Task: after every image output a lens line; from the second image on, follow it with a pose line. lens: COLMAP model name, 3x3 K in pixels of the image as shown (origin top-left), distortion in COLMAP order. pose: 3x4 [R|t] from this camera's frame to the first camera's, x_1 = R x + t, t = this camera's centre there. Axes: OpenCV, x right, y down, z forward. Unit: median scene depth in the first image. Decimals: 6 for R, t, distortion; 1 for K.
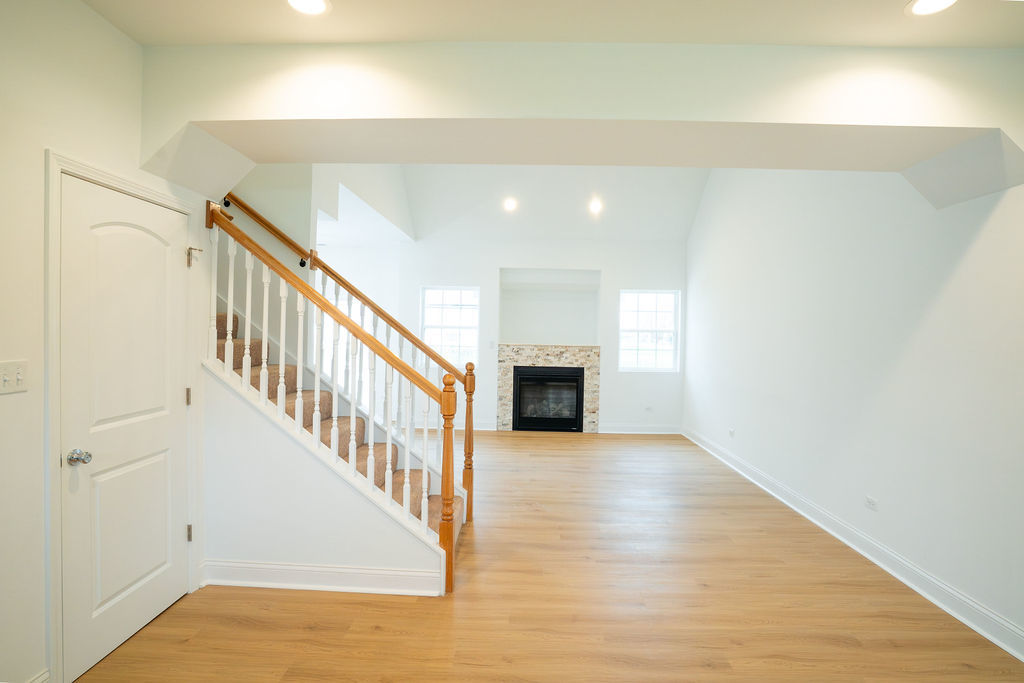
lens RADIAL K [[513.5, 0, 514.4], [0, 513.5, 339.8], [0, 0, 1]] dist [-0.071809, 0.037493]
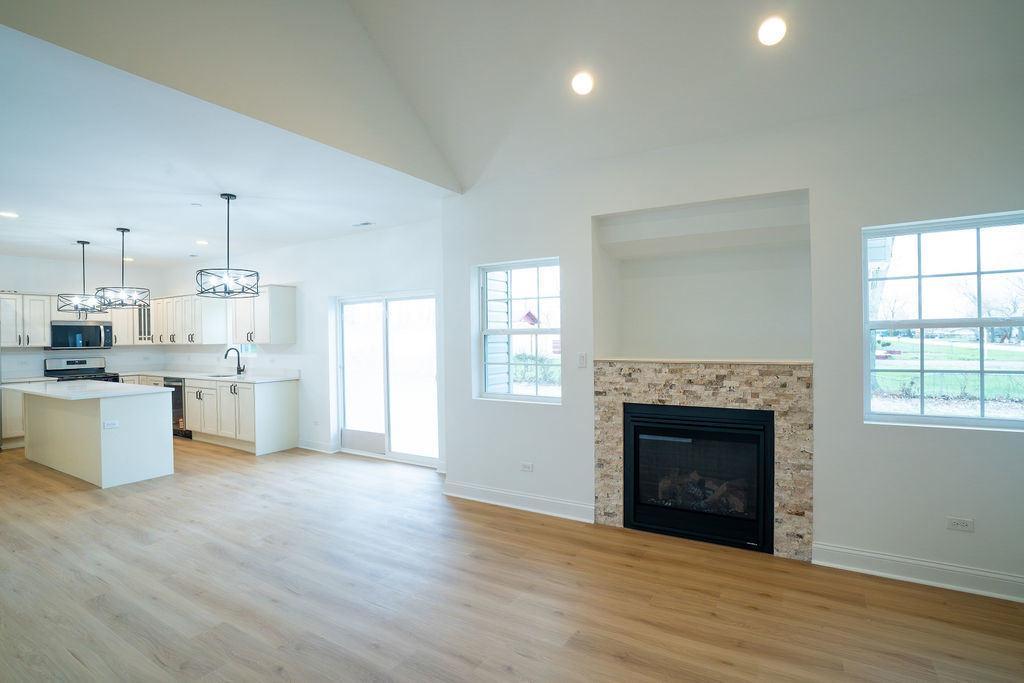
lens RADIAL K [[500.1, 0, 512.0], [0, 500.1, 341.5], [0, 0, 1]] dist [-0.073562, 0.033006]
pose [[0.866768, -0.027796, -0.497936, 0.152421], [0.022592, 0.999609, -0.016475, -0.004839], [0.498199, 0.003031, 0.867057, 0.513744]]
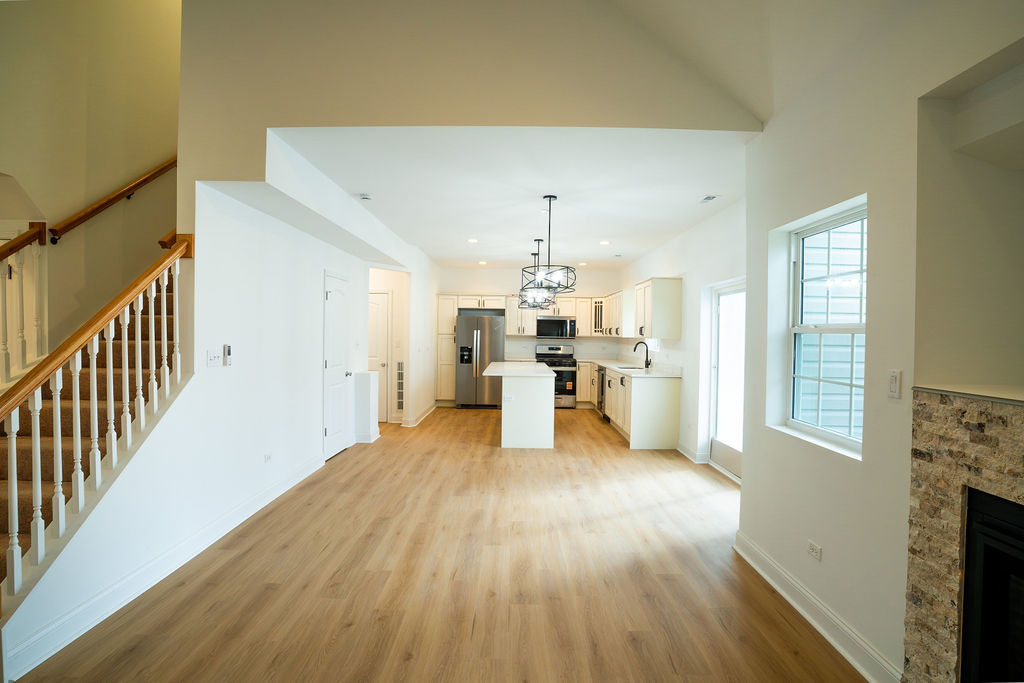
lens RADIAL K [[513.5, 0, 514.4], [0, 513.5, 339.8], [0, 0, 1]] dist [-0.071809, 0.037493]
pose [[0.024129, -0.007193, -0.999683, 0.222030], [-0.030501, 0.999503, -0.007928, -0.008096], [0.999243, 0.030682, 0.023898, 0.788443]]
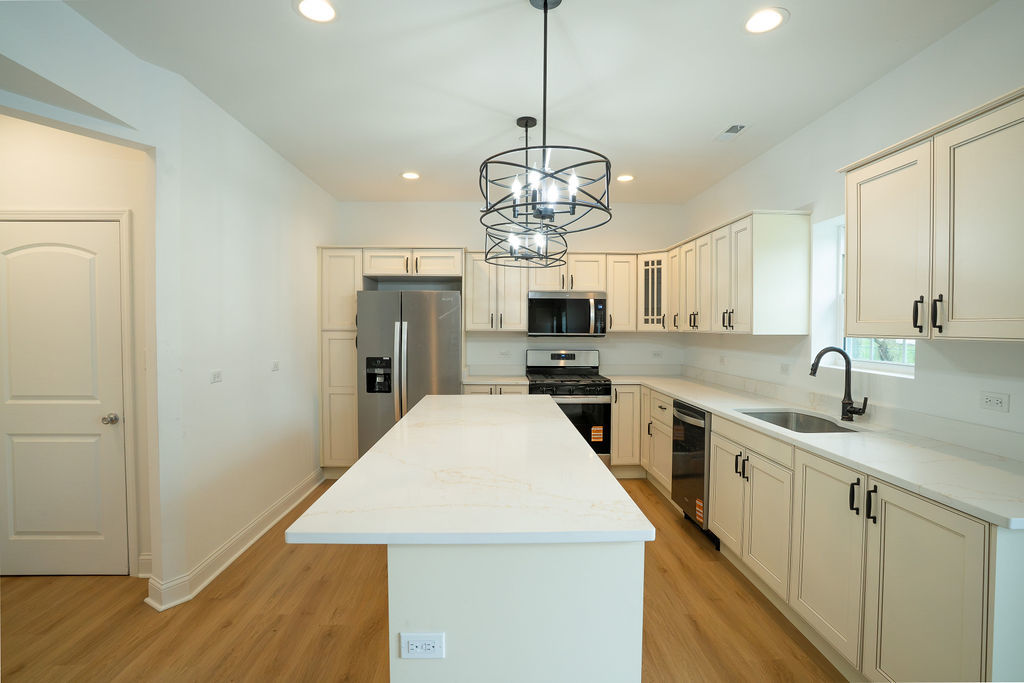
lens RADIAL K [[500.1, 0, 512.0], [0, 500.1, 341.5], [0, 0, 1]] dist [-0.073562, 0.033006]
pose [[0.057175, 0.008375, -0.998329, -0.457670], [-0.018358, 0.999805, 0.007336, -0.022238], [0.998195, 0.017908, 0.057318, 0.820175]]
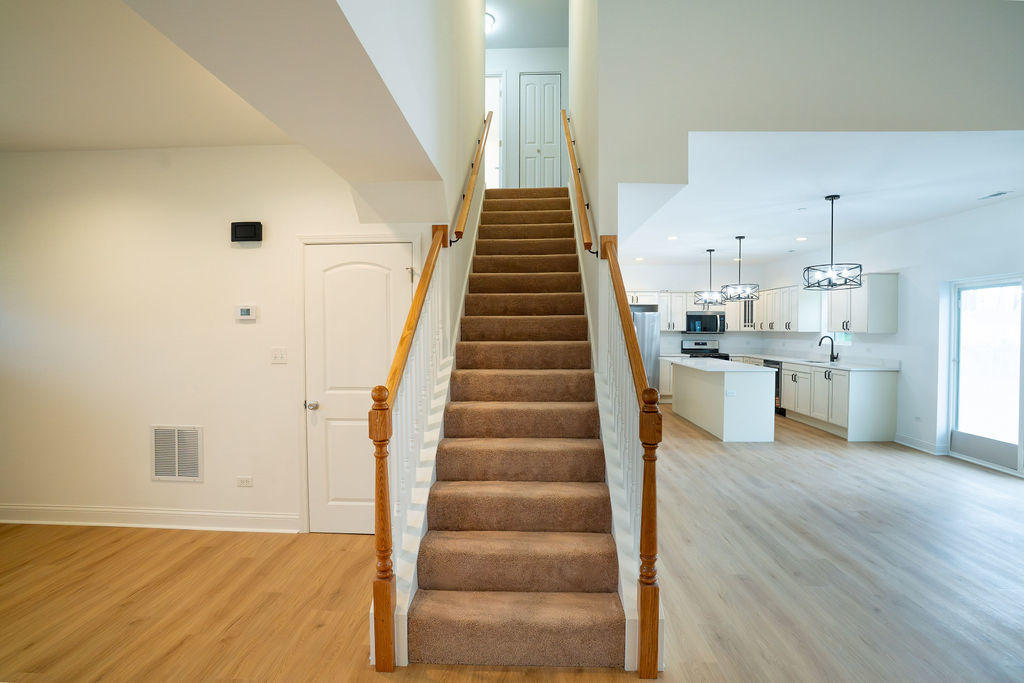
lens RADIAL K [[513.5, 0, 514.4], [0, 513.5, 339.8], [0, 0, 1]] dist [-0.071809, 0.037493]
pose [[-0.005612, 0.001906, -0.999982, 0.230810], [-0.018772, 0.999822, 0.002011, -0.002432], [0.999808, 0.018782, -0.005575, 0.440450]]
